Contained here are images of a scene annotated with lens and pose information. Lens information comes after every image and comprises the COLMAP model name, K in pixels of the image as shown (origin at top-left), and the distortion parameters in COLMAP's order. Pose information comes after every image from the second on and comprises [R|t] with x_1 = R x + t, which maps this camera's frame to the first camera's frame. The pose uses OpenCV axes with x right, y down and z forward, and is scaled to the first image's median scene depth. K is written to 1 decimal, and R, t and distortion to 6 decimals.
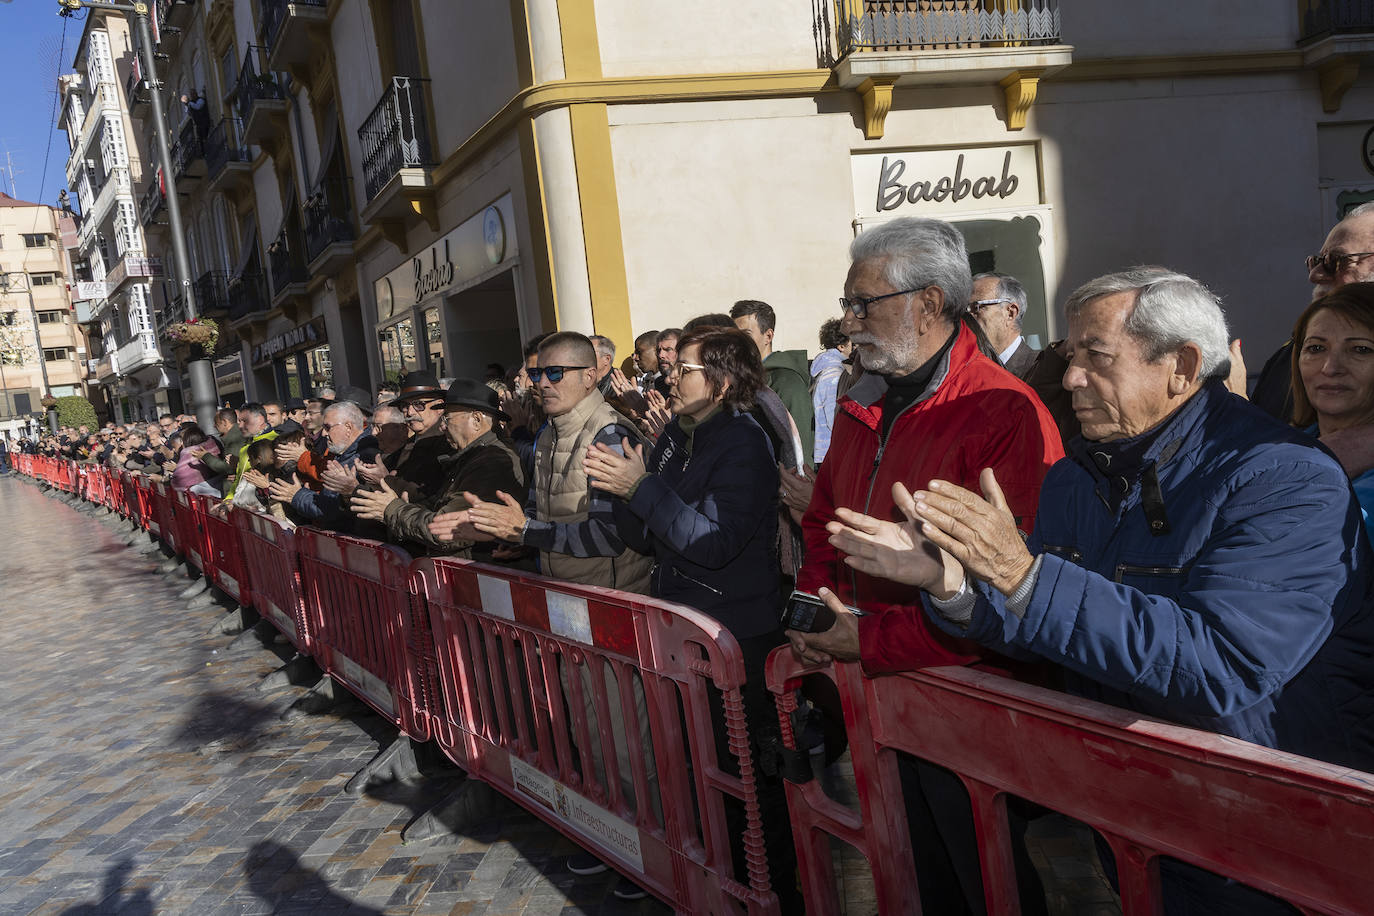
lens RADIAL K [[907.5, 0, 695.8], [0, 907.5, 455.5], [0, 0, 1]] dist [0.003254, -0.001051]
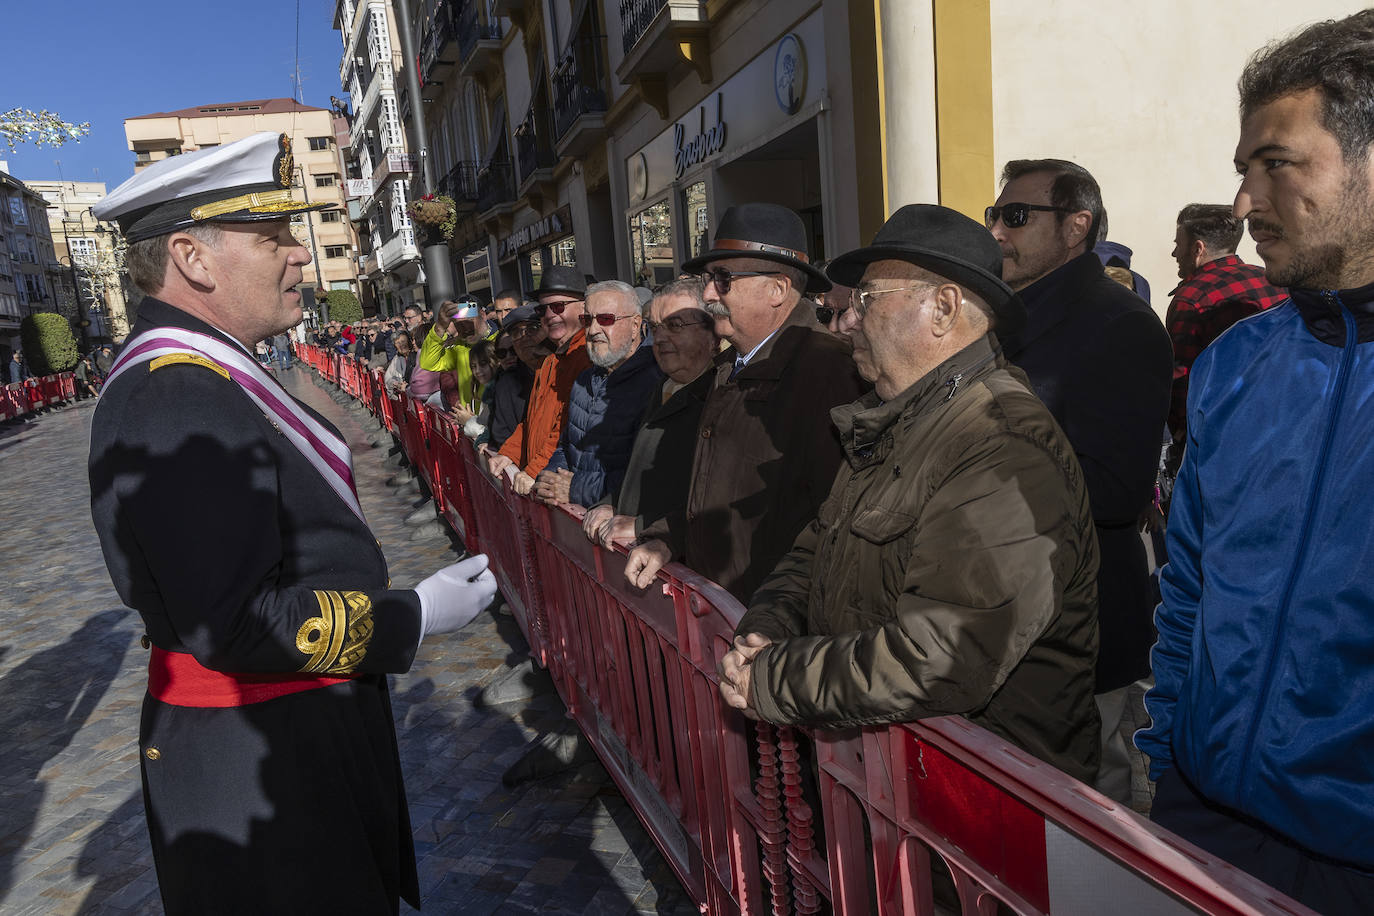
lens RADIAL K [[907.5, 0, 688.8], [0, 907.5, 451.3], [0, 0, 1]] dist [0.003254, -0.001051]
pose [[0.967623, 0.064691, -0.243969, -0.052502], [-0.041082, 0.994073, 0.100649, -0.003691], [0.249035, -0.087368, 0.964546, 0.121621]]
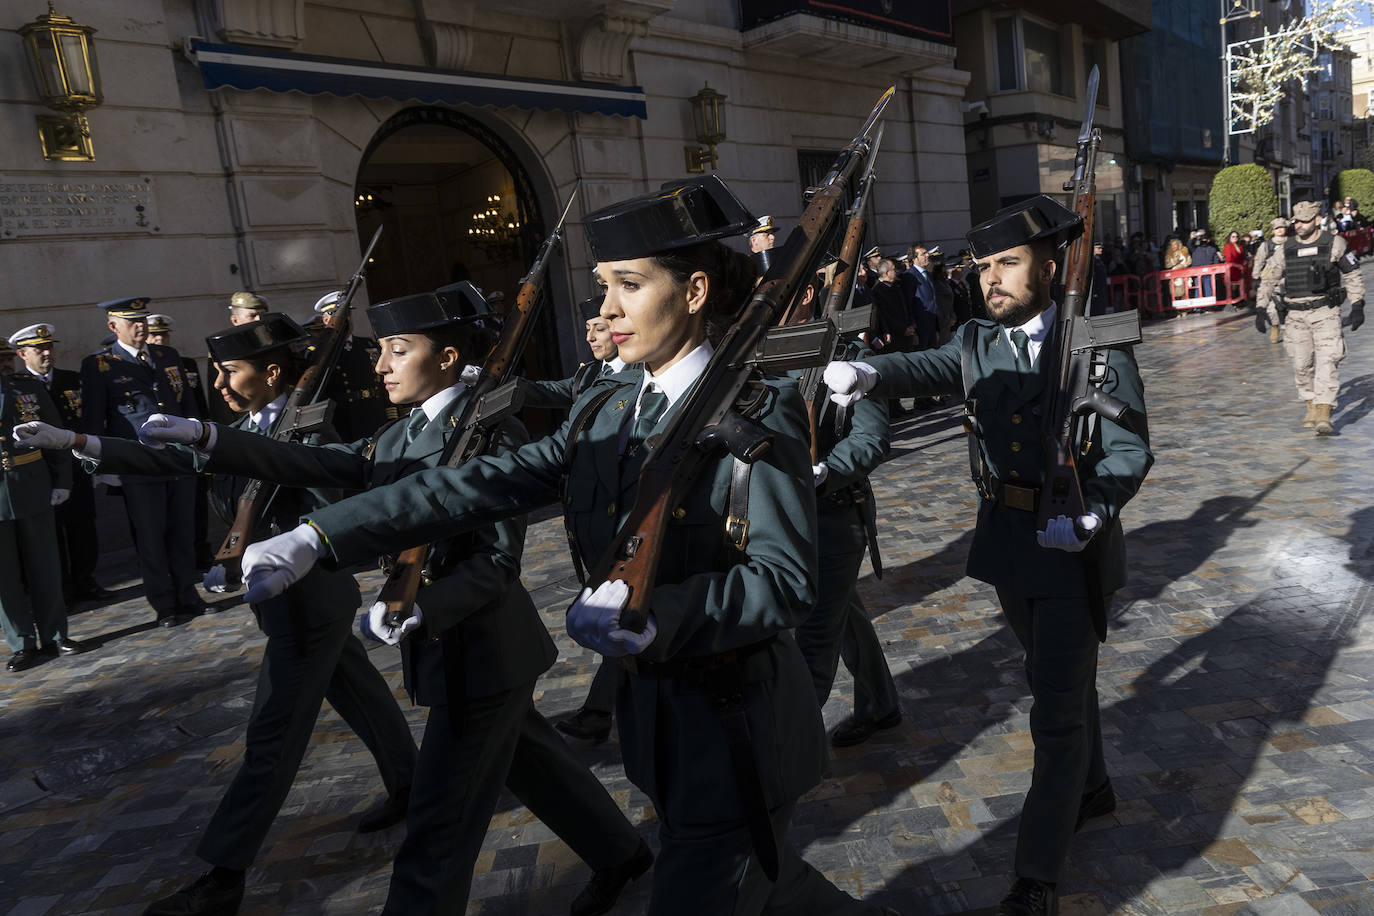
lens RADIAL K [[977.7, 0, 737.4], [0, 977.7, 428.4], [0, 0, 1]] dist [0.003299, -0.006223]
pose [[0.187088, 0.230766, -0.954854, 0.047786], [0.000597, 0.971989, 0.235024, 0.001597], [0.982343, -0.044540, 0.181710, -0.042715]]
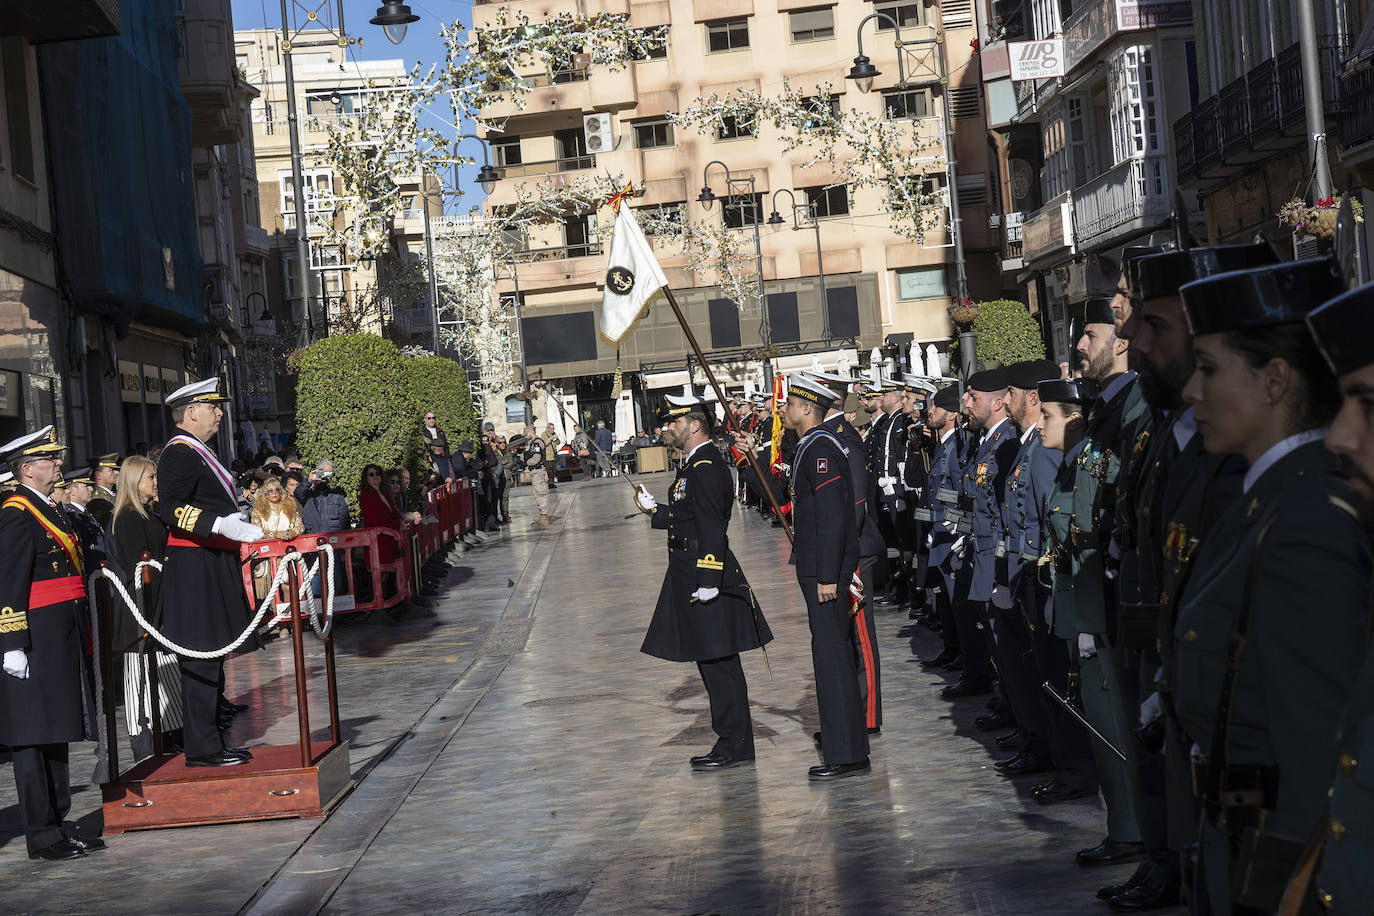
lens RADIAL K [[3149.7, 0, 652.2], [0, 3149.7, 414.1], [0, 0, 1]] dist [0.062415, 0.000000]
pose [[0.789060, 0.037861, -0.613148, 0.238812], [-0.055208, 0.998431, -0.009395, 0.025040], [0.611830, 0.041264, 0.789912, -0.568269]]
